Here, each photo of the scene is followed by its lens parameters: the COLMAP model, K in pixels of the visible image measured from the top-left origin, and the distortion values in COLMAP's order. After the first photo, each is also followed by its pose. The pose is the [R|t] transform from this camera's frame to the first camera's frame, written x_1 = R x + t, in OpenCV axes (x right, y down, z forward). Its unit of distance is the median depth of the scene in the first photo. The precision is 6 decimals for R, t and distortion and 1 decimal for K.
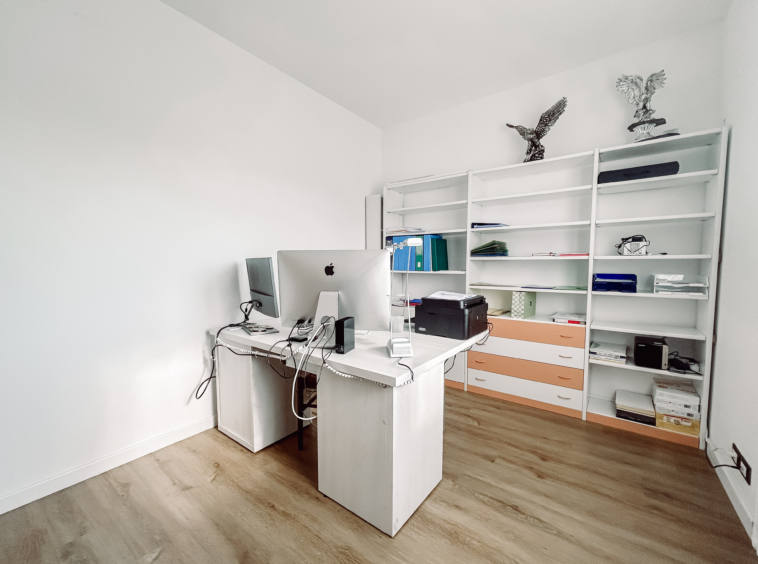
lens RADIAL K [[320.2, 0, 377.7], [0, 320.2, 283.8], [0, 0, 1]] dist [-0.000522, 0.000021]
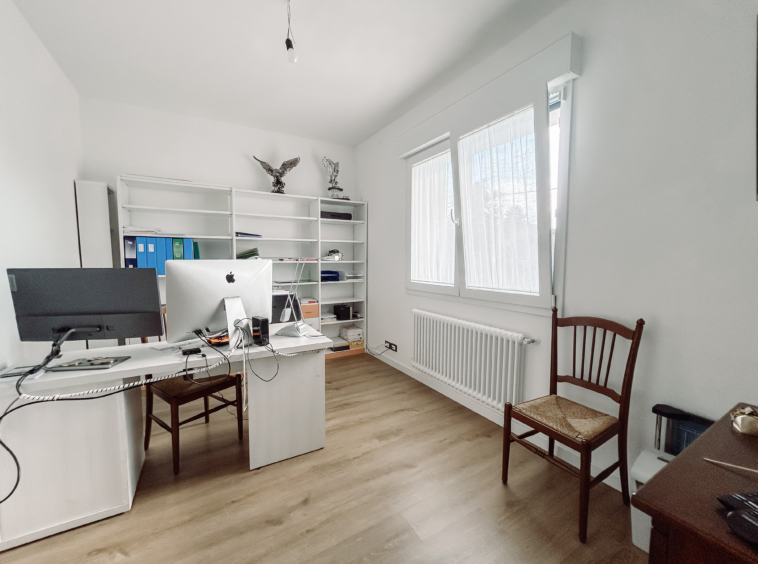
lens RADIAL K [[320.2, 0, 377.7], [0, 320.2, 283.8], [0, 0, 1]] dist [-0.000522, 0.000021]
pose [[0.381138, -0.074236, 0.921533, -0.818753], [0.060611, 0.996633, 0.055218, -0.044939], [-0.922529, 0.034809, 0.384354, 0.091555]]
